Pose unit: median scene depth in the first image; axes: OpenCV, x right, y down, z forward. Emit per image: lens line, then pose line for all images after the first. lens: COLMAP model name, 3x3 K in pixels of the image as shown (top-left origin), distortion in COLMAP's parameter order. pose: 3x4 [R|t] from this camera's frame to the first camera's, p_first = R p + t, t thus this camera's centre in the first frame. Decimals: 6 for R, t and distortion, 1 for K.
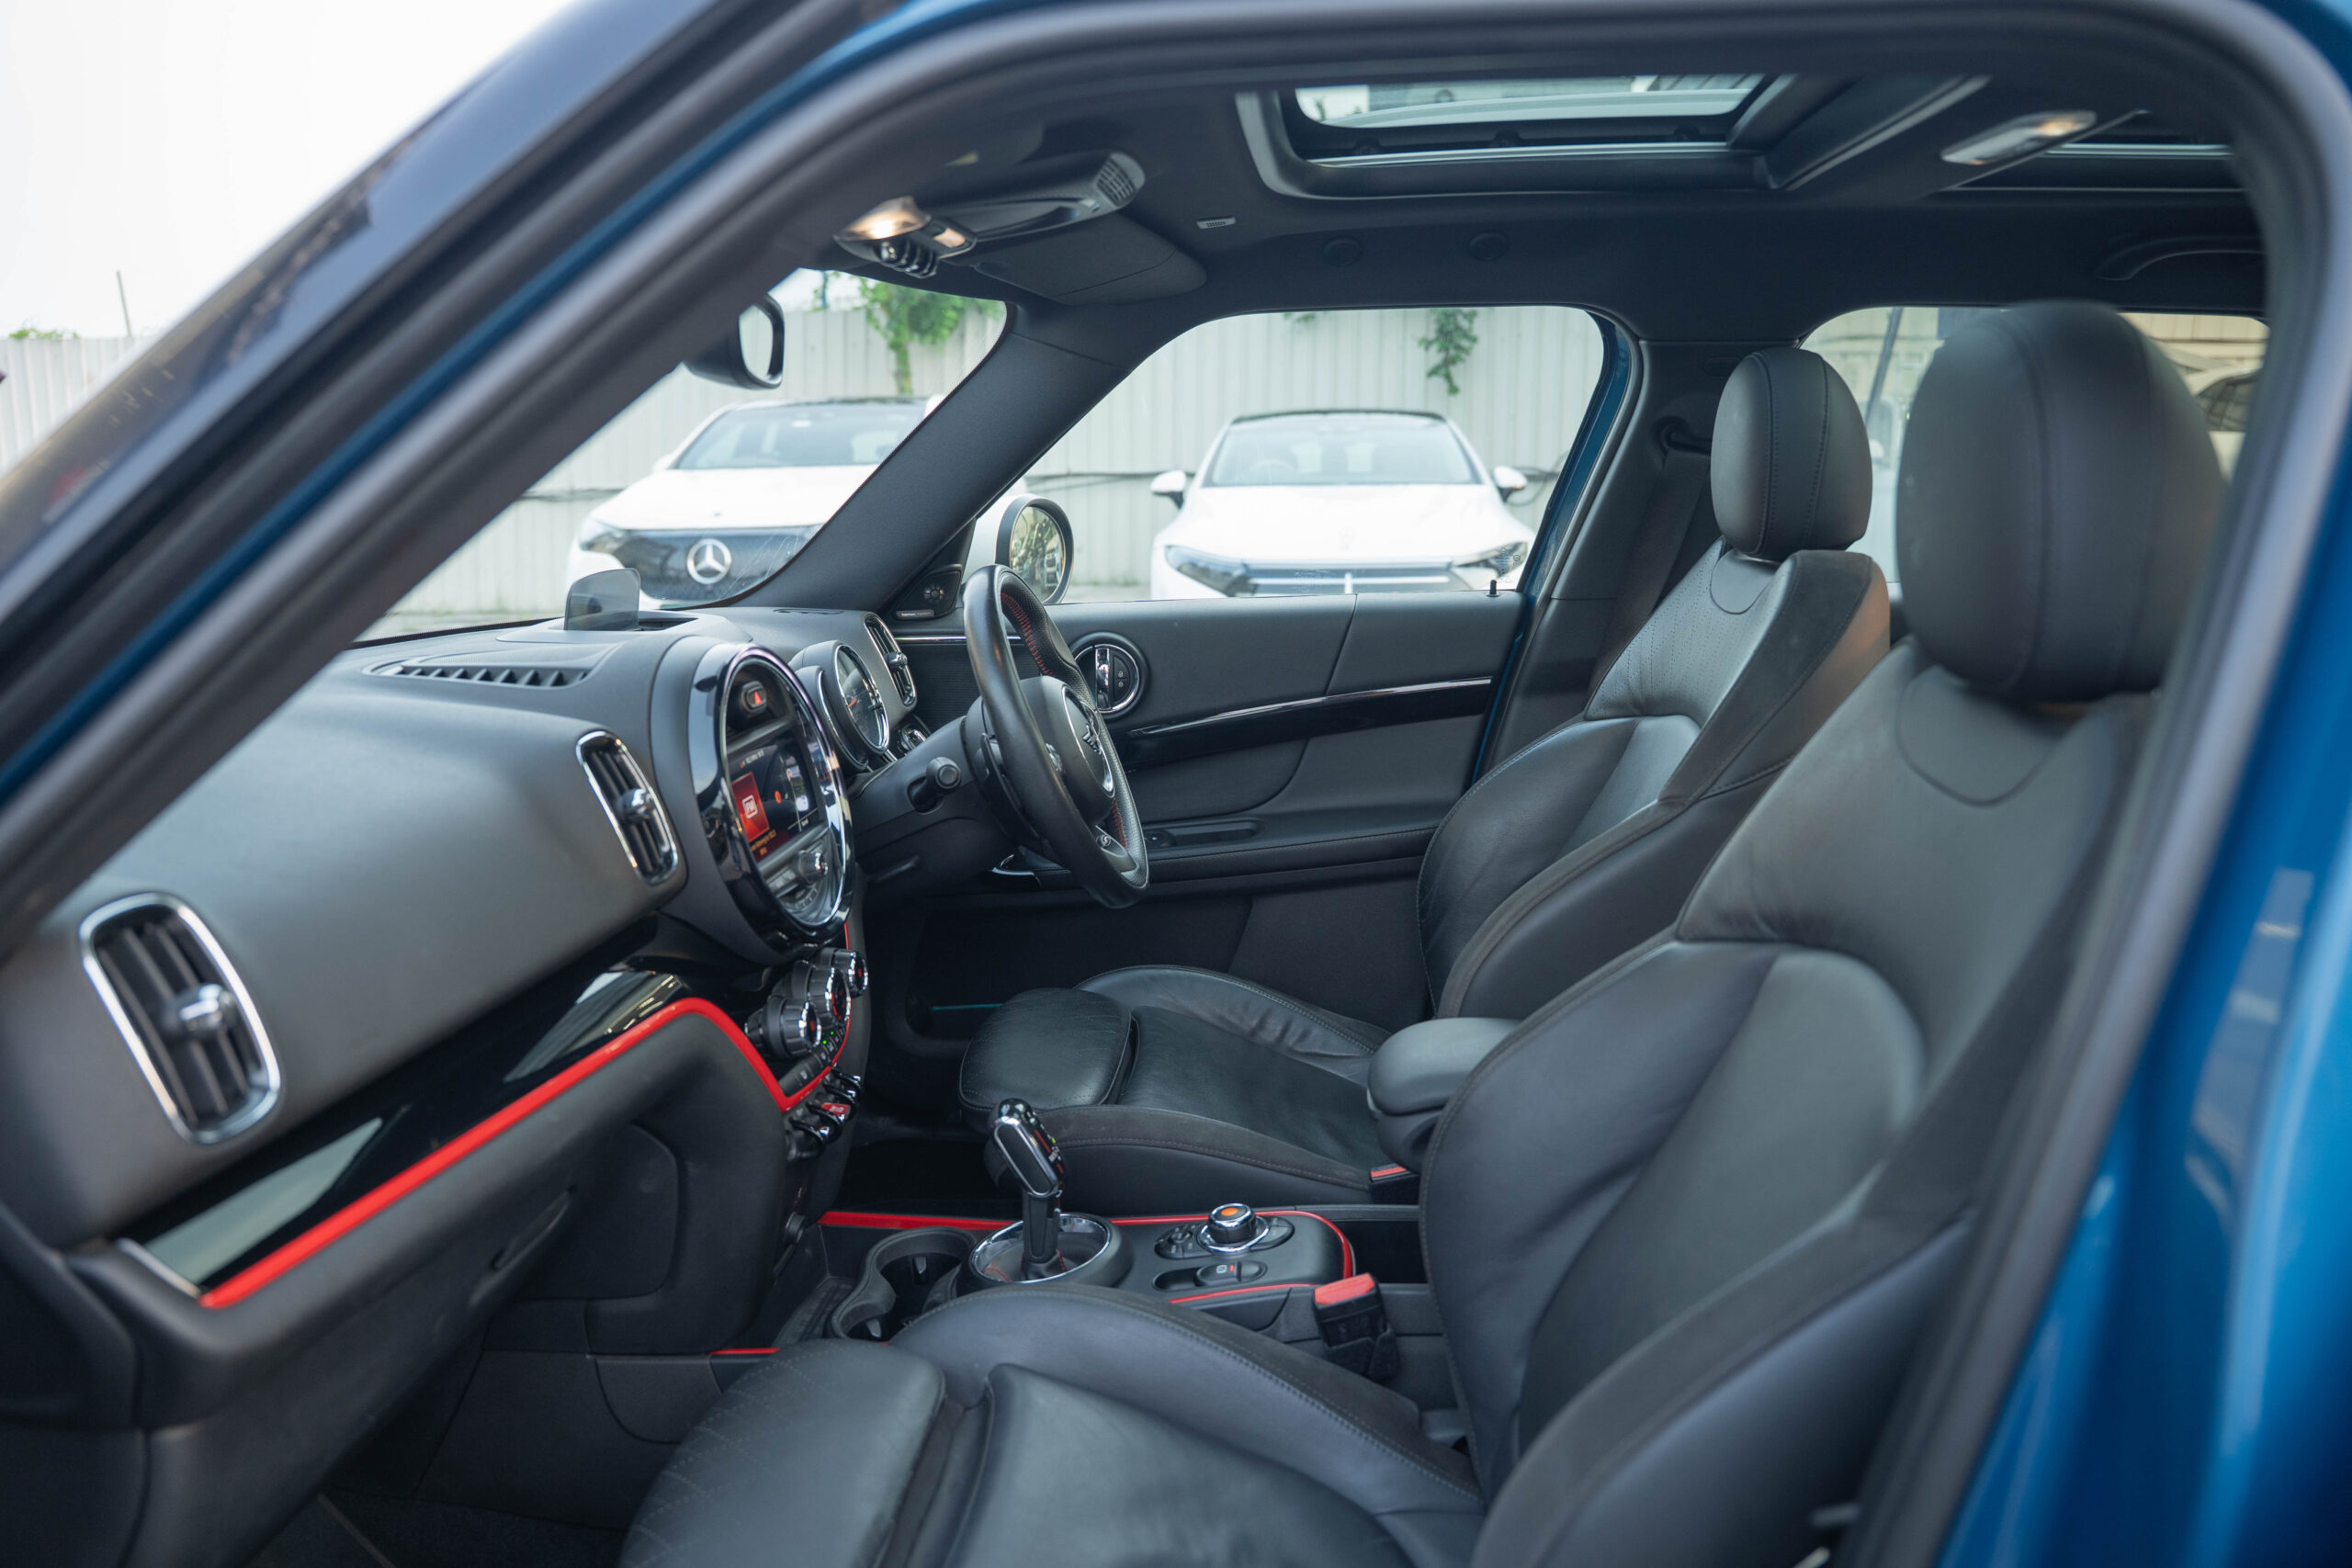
lens RADIAL K [[1607.5, 0, 1176.0], [0, 1607.5, 784.0], [0, 0, 1]] dist [-0.133785, 0.096390]
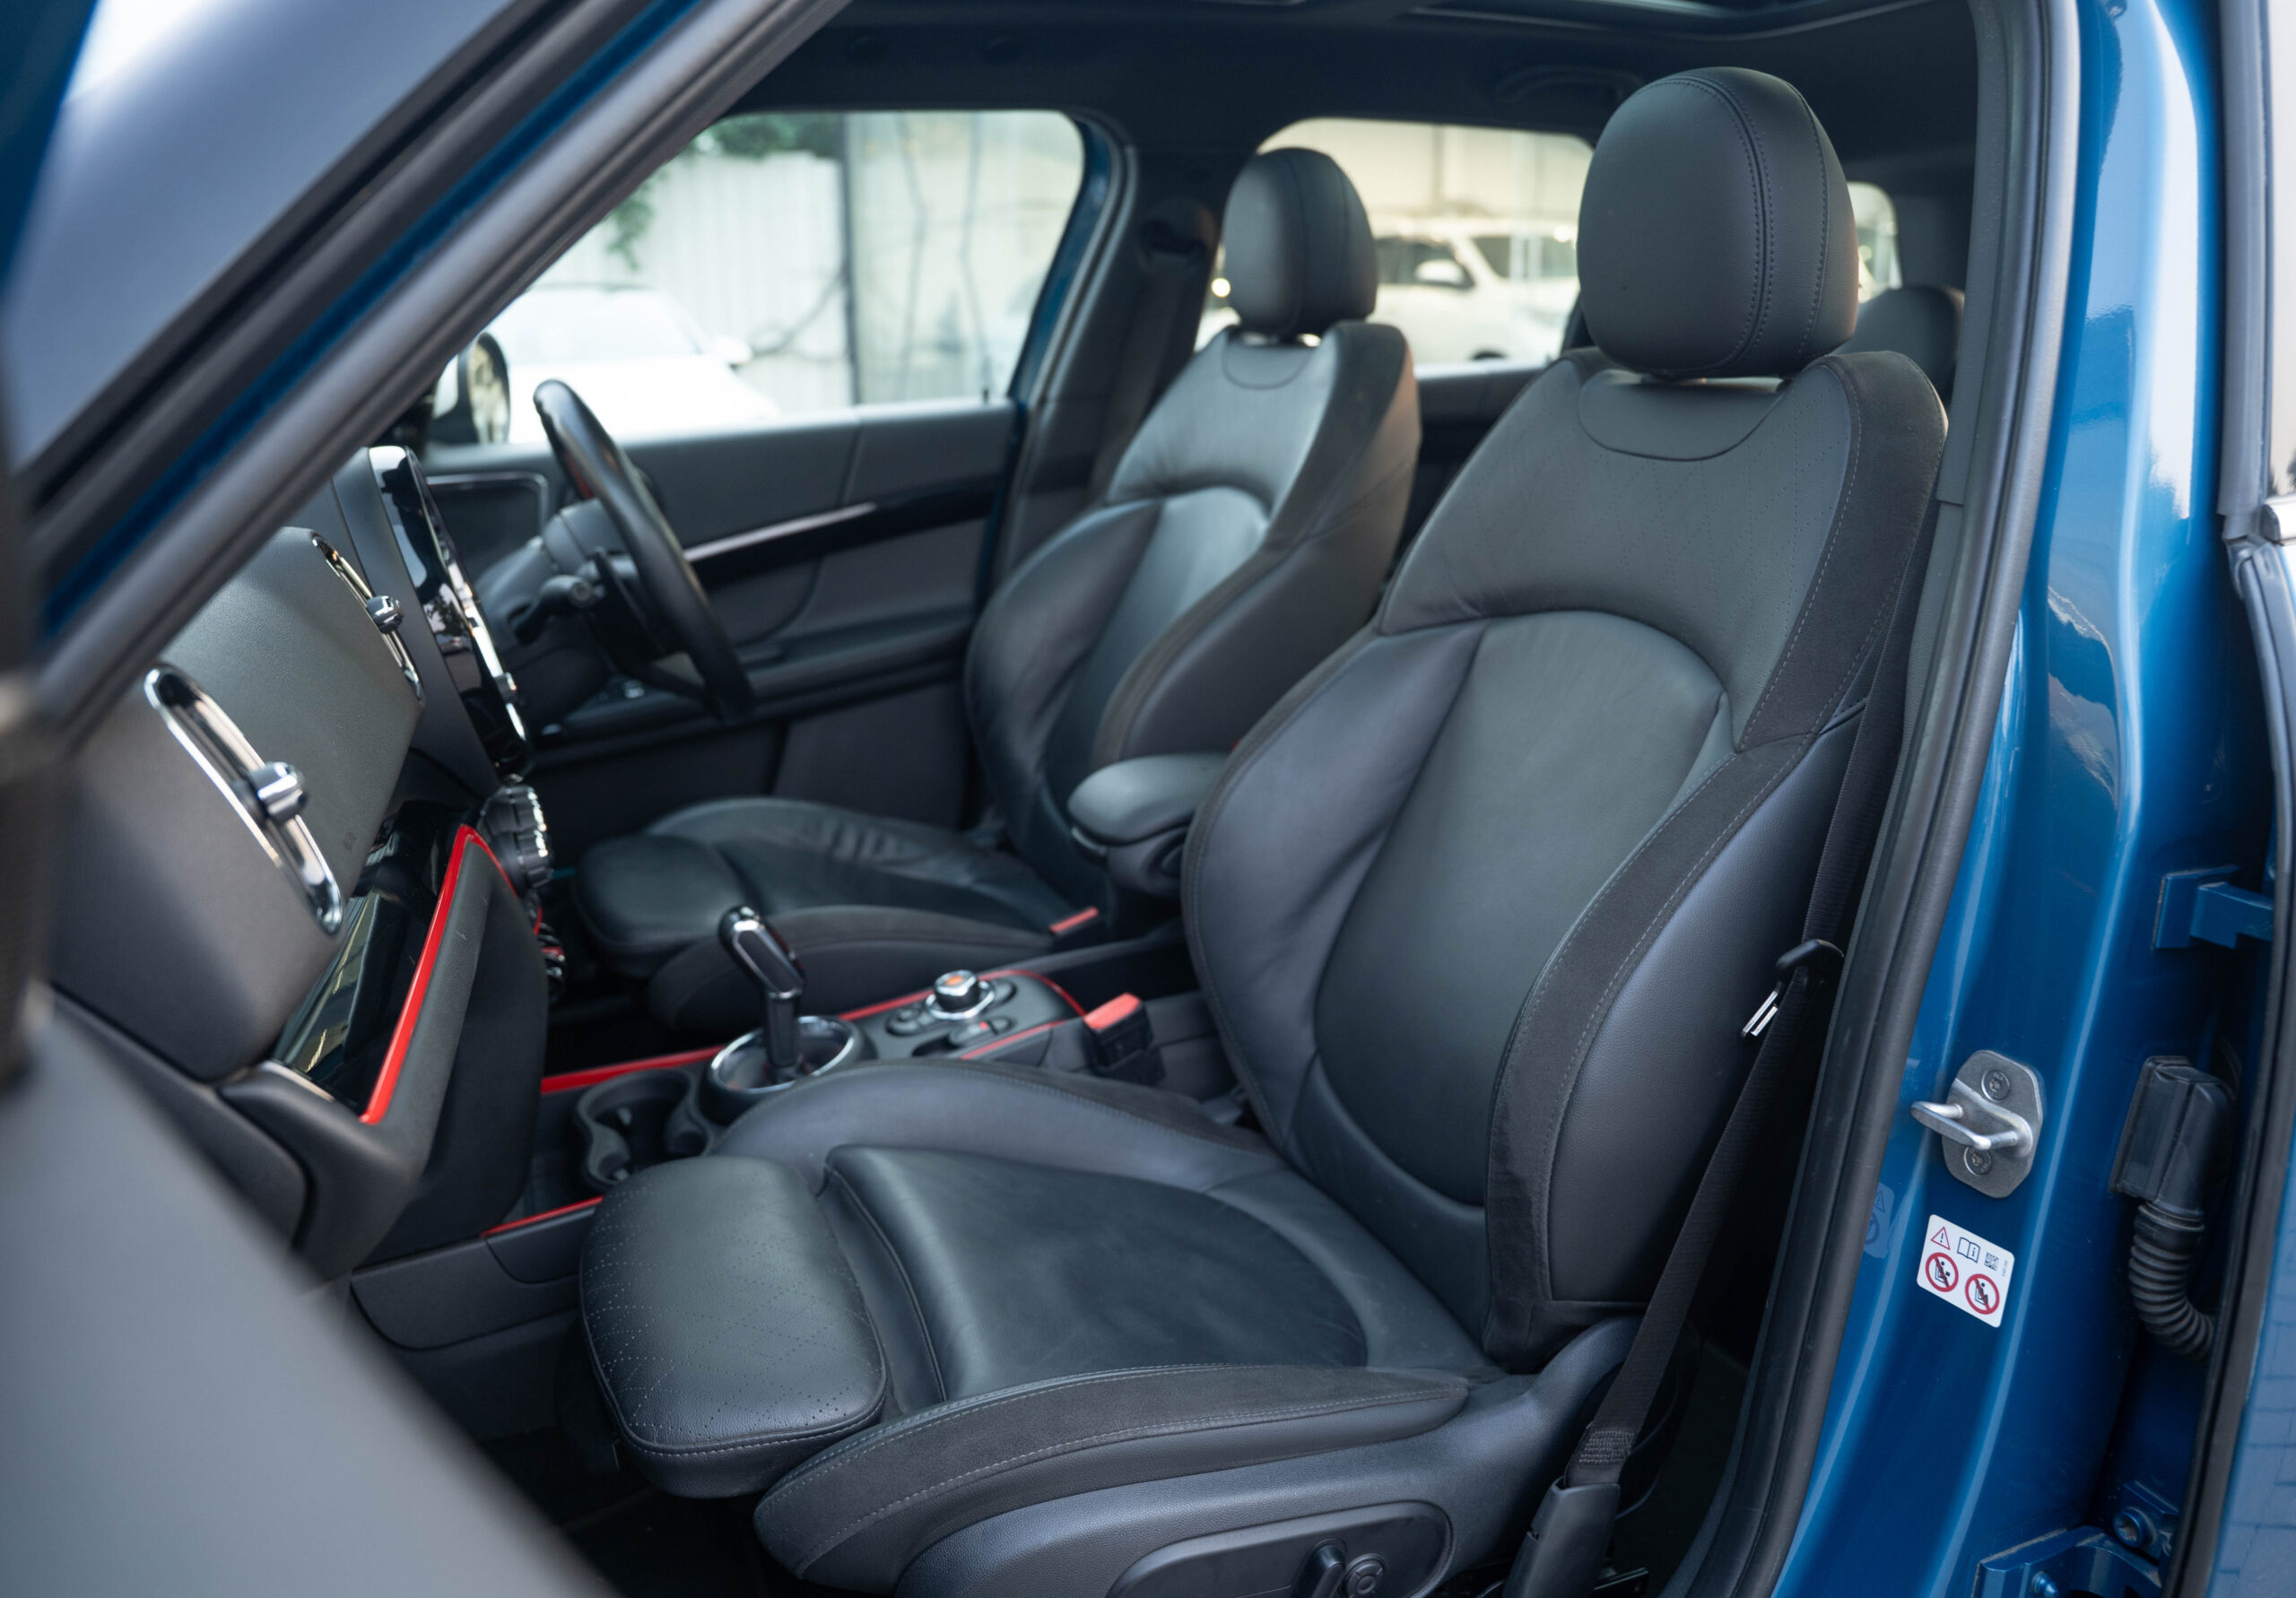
lens RADIAL K [[1636.8, 0, 1148.0], [0, 1636.8, 799.0], [0, 0, 1]] dist [-0.104625, -0.000288]
pose [[0.878547, -0.147691, 0.454249, -0.316488], [0.115883, 0.988489, 0.097264, 0.064254], [-0.463385, -0.032811, 0.885549, 0.013488]]
